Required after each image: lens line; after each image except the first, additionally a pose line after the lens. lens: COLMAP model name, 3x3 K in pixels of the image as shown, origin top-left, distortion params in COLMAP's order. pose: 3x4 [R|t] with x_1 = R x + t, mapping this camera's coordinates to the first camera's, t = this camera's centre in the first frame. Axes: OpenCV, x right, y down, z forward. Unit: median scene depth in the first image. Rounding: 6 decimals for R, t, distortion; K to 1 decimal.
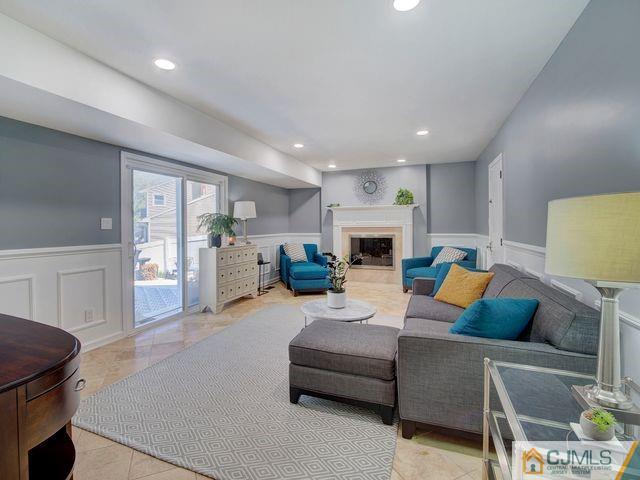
lens RADIAL K [[302.4, 0, 320.0], [0, 302.4, 240.0], [0, 0, 1]] dist [-0.001376, -0.000266]
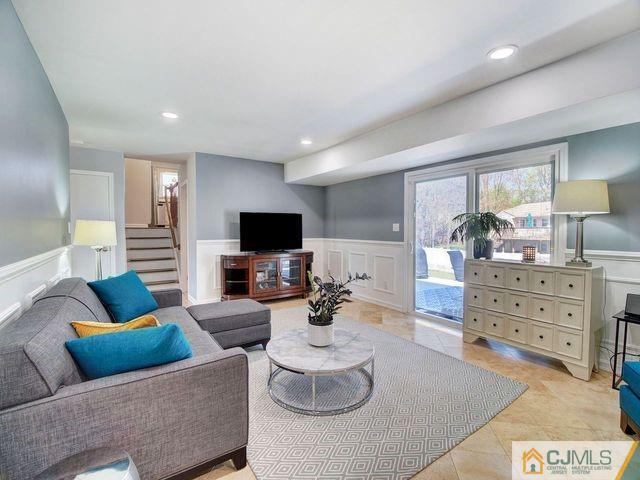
lens RADIAL K [[293.7, 0, 320.0], [0, 293.7, 240.0], [0, 0, 1]] dist [-0.002534, 0.000038]
pose [[-0.573081, 0.033042, -0.818833, 0.618018], [-0.037347, 0.997096, 0.066373, -0.069912], [0.818647, 0.068618, -0.570182, 1.427340]]
